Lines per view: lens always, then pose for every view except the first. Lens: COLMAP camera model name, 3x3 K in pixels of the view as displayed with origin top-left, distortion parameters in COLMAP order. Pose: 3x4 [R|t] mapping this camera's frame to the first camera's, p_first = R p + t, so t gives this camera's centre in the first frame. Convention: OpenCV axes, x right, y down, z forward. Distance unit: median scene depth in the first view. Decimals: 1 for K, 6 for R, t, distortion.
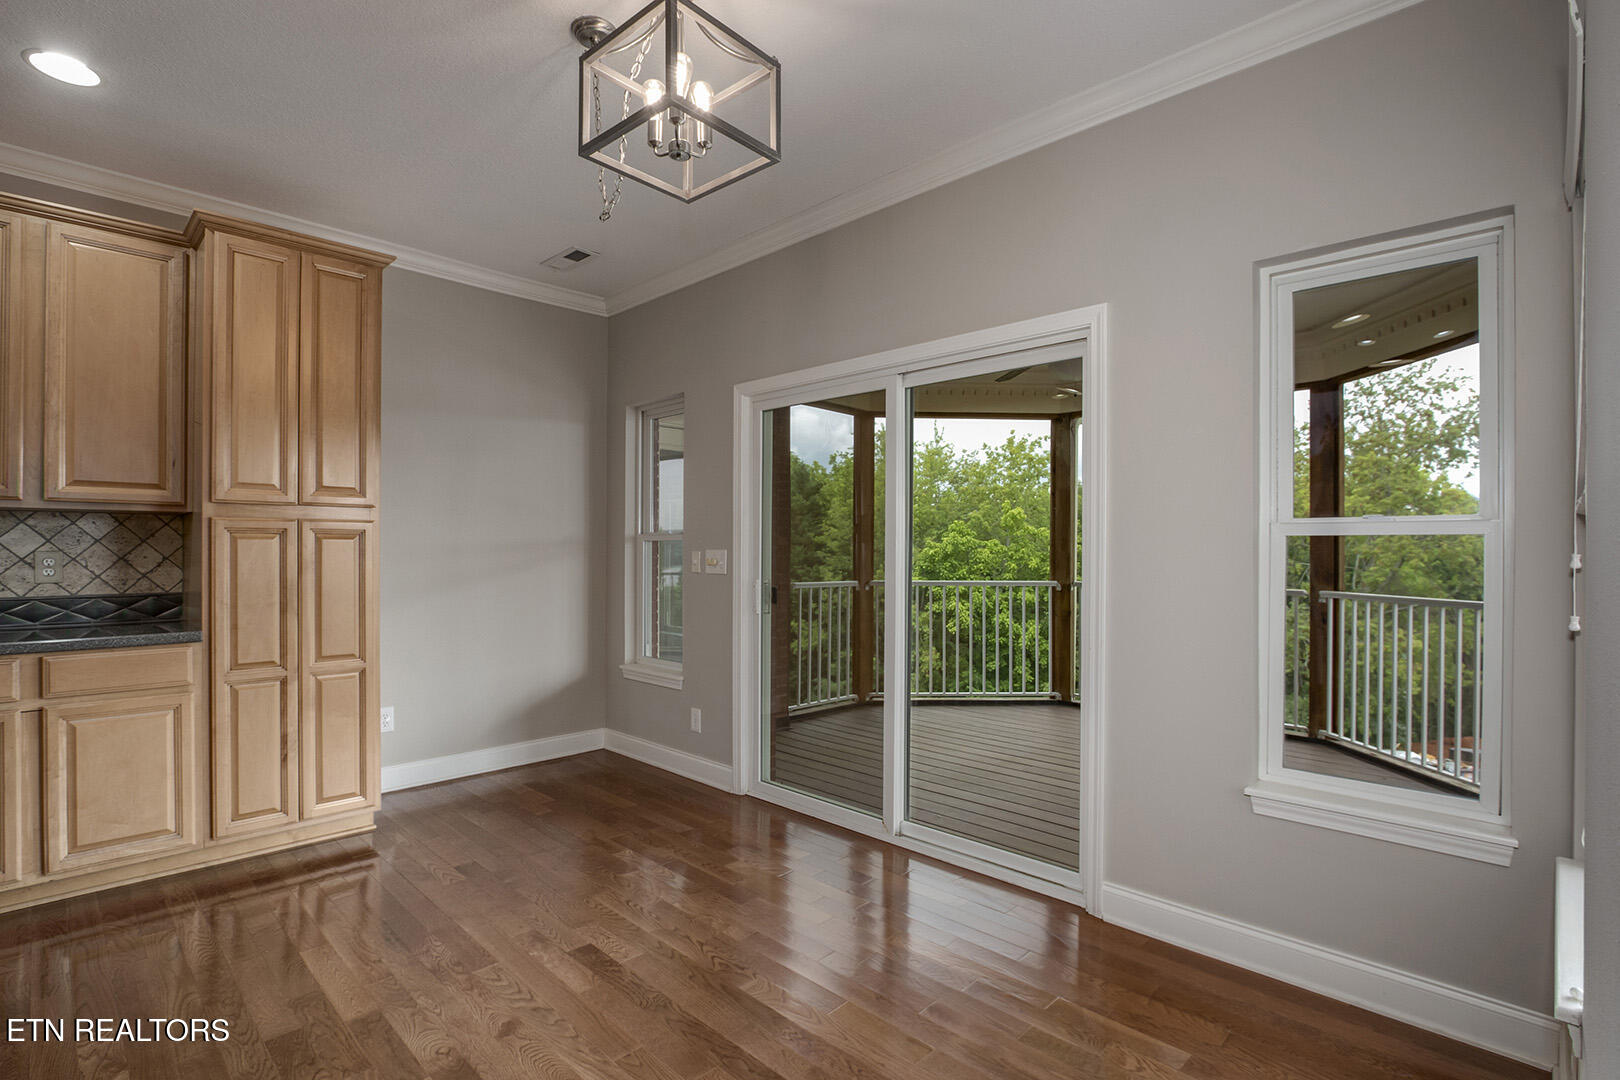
lens RADIAL K [[773.7, 0, 813.2], [0, 773.7, 553.0], [0, 0, 1]] dist [-0.018495, 0.001069]
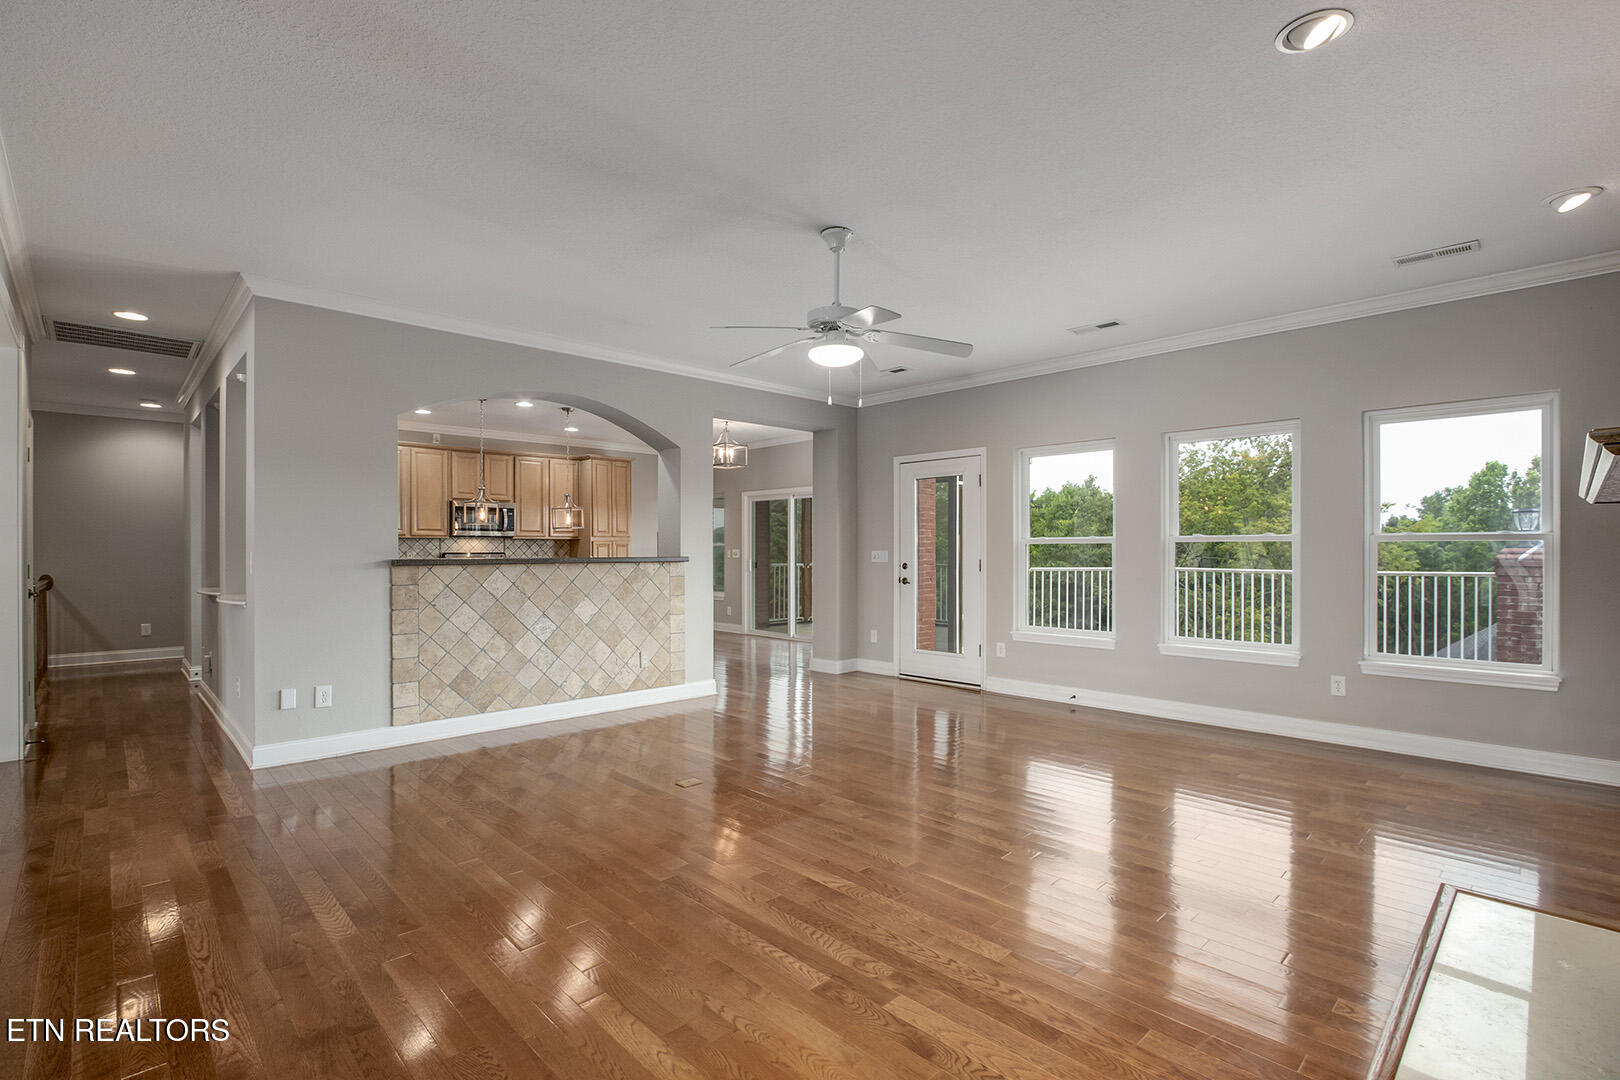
lens RADIAL K [[773.7, 0, 813.2], [0, 773.7, 553.0], [0, 0, 1]] dist [-0.018495, 0.001069]
pose [[0.999773, -0.005656, -0.020525, 0.226881], [0.005720, 0.999979, 0.003062, 0.002408], [0.020507, -0.003179, 0.999785, -1.926667]]
